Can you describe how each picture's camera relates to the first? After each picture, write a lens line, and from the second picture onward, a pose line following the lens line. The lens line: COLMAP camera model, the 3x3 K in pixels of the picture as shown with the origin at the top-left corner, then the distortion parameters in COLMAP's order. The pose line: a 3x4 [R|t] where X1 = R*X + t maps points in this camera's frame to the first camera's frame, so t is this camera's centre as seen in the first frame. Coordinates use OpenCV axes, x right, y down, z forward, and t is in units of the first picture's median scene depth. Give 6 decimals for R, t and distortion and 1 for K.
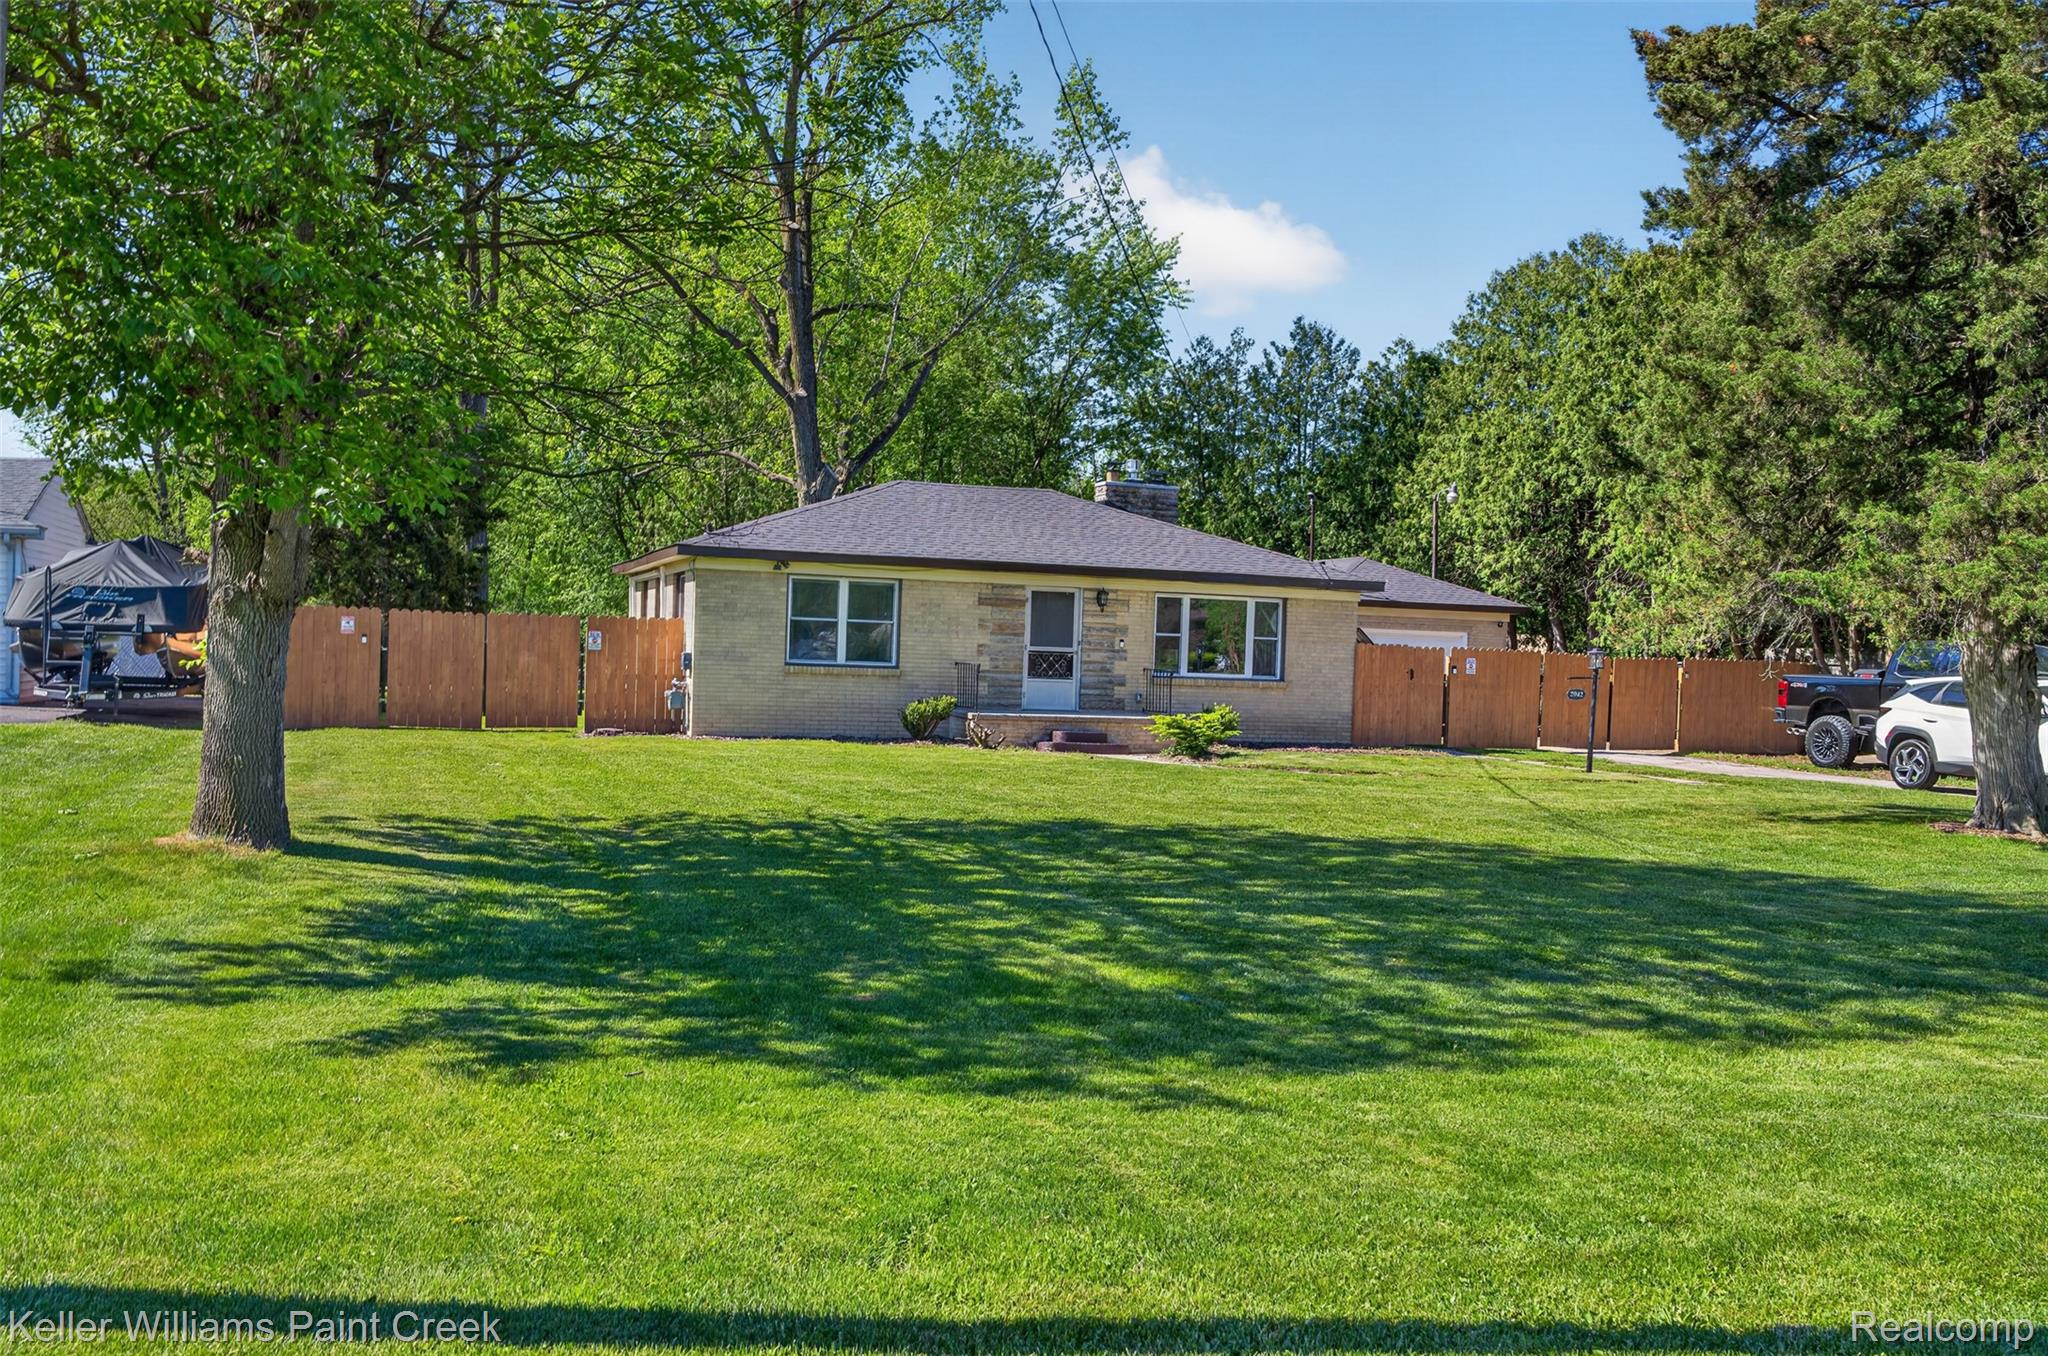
lens RADIAL K [[1671.9, 0, 1030.1], [0, 1671.9, 684.7], [0, 0, 1]] dist [0.011010, 0.006068]
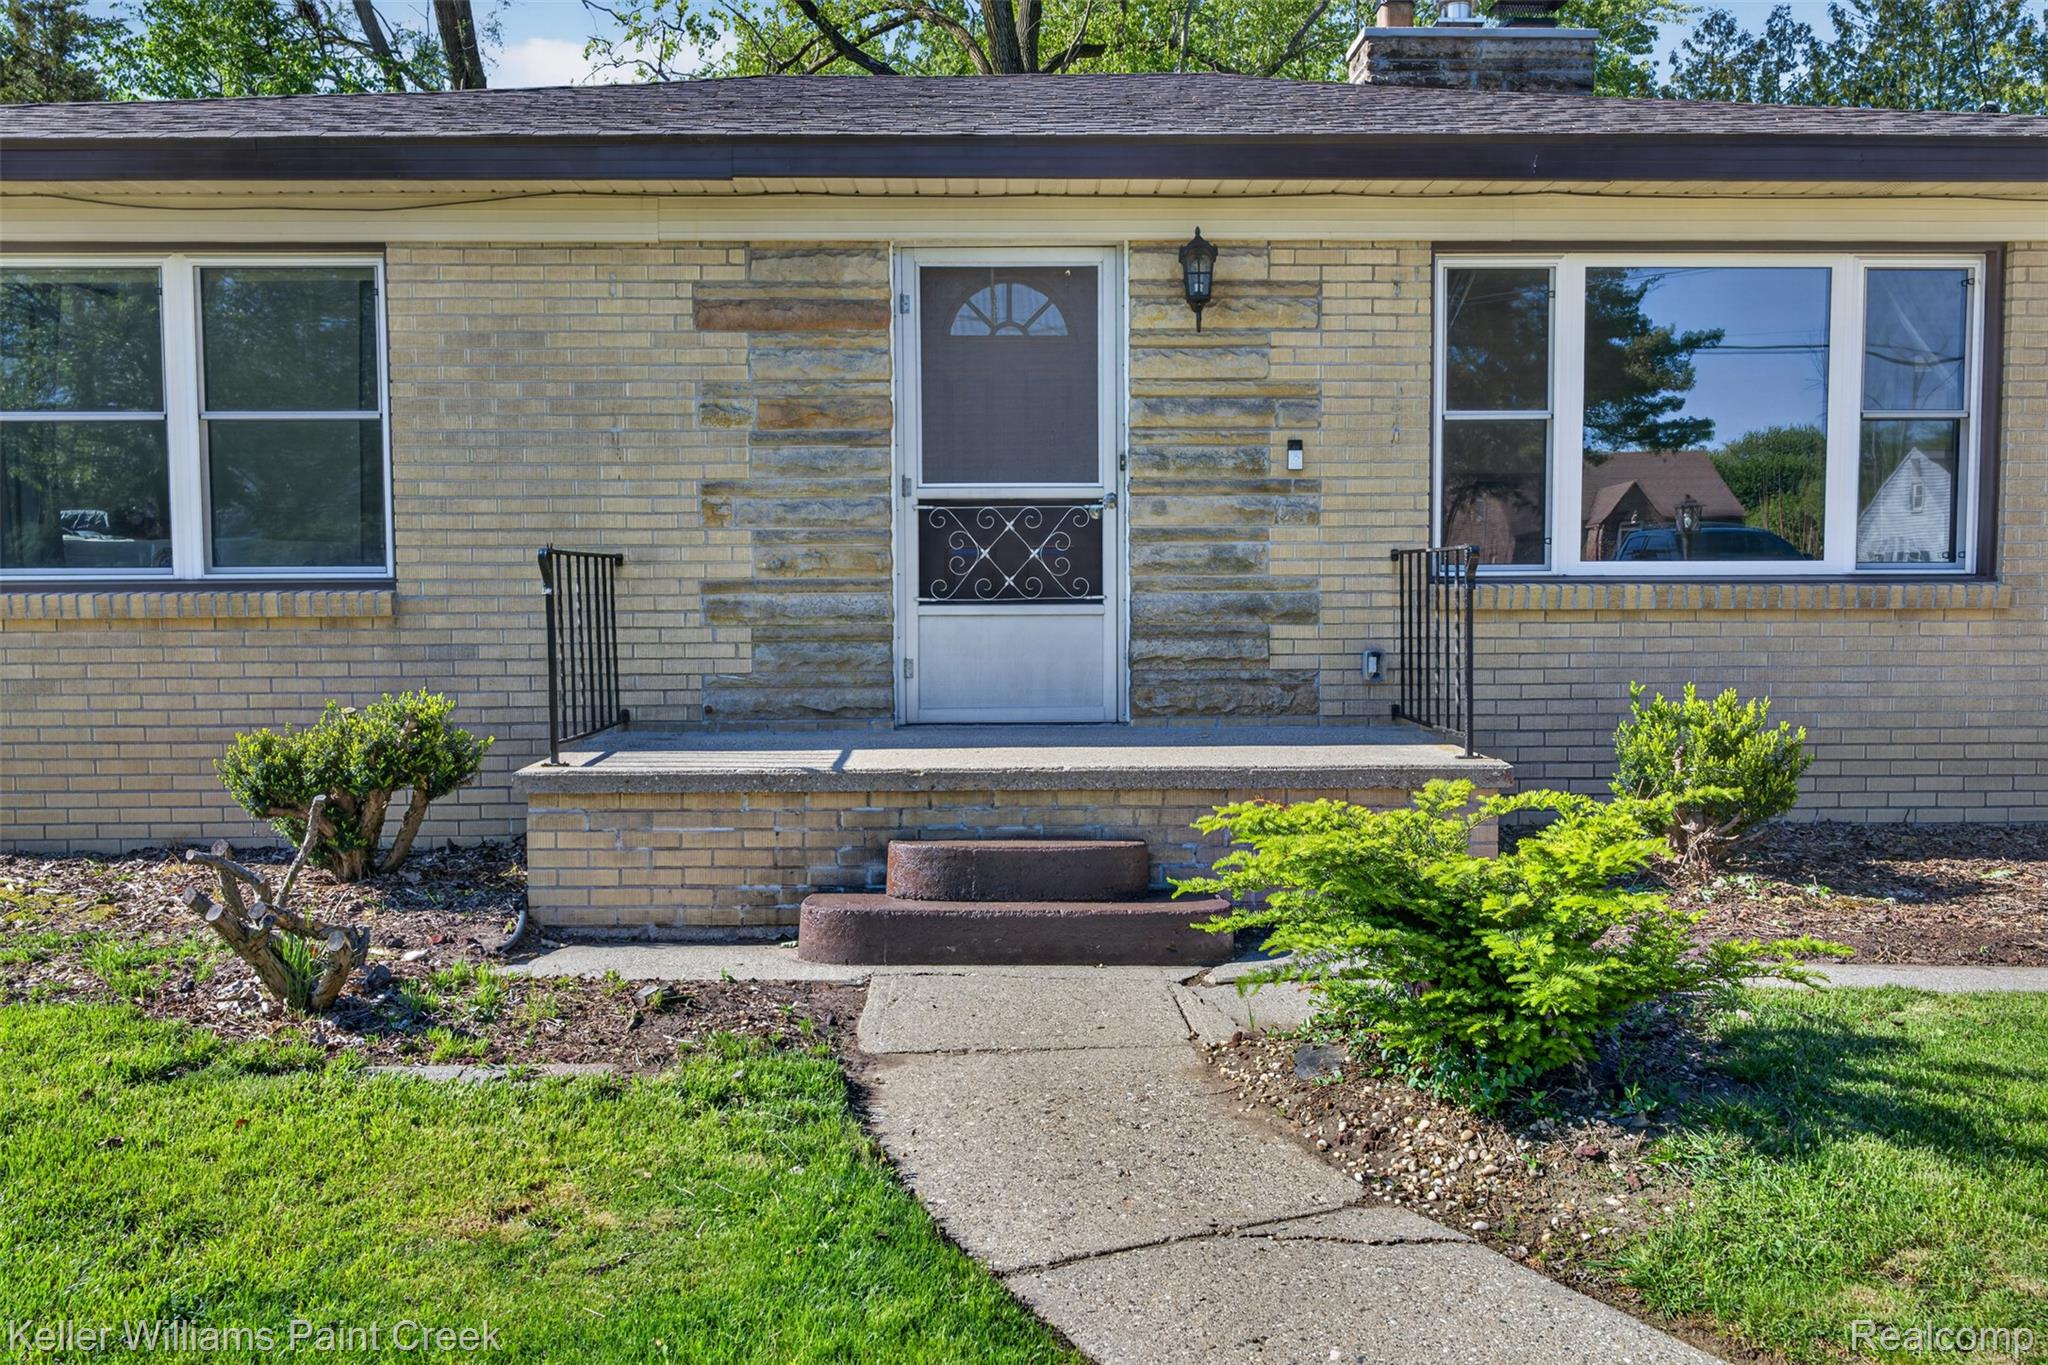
lens RADIAL K [[1685.9, 0, 1029.0], [0, 1685.9, 671.7], [0, 0, 1]] dist [0.003232, 0.007671]
pose [[0.954874, -0.024465, -0.296003, 0.098011], [0.035325, 0.998883, 0.031396, -0.001334], [0.294904, -0.040436, 0.954671, 0.797427]]
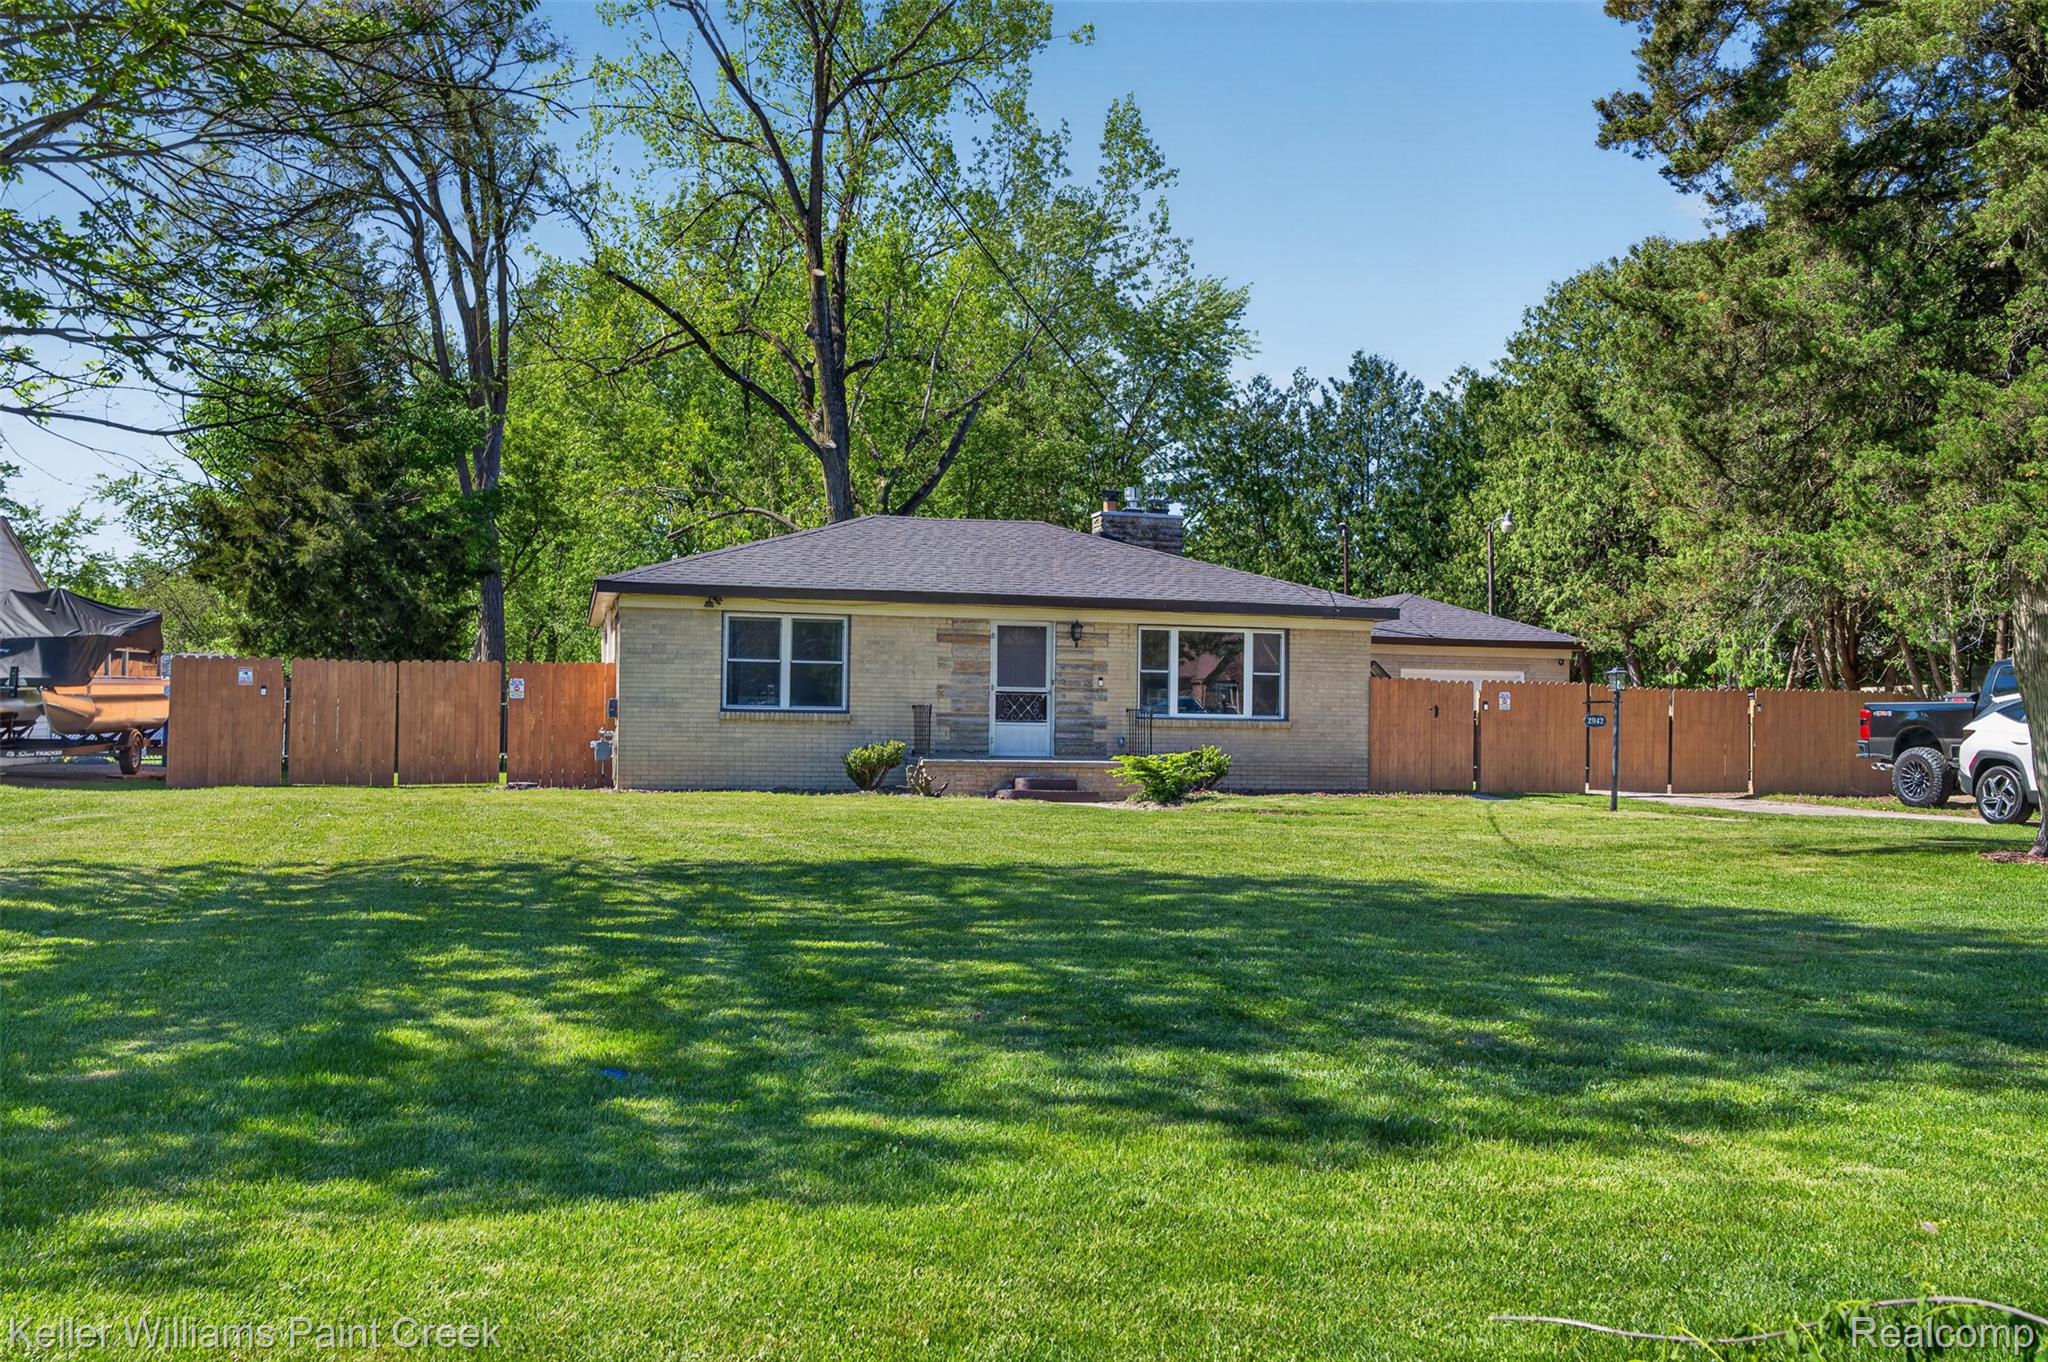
lens RADIAL K [[1685.9, 0, 1015.6], [0, 1685.9, 686.5], [0, 0, 1]] dist [0.003232, 0.007671]
pose [[0.996615, -0.022242, -0.079149, 0.087090], [0.018799, 0.998856, -0.043973, 0.018507], [0.080037, 0.042336, 0.995892, 0.095820]]
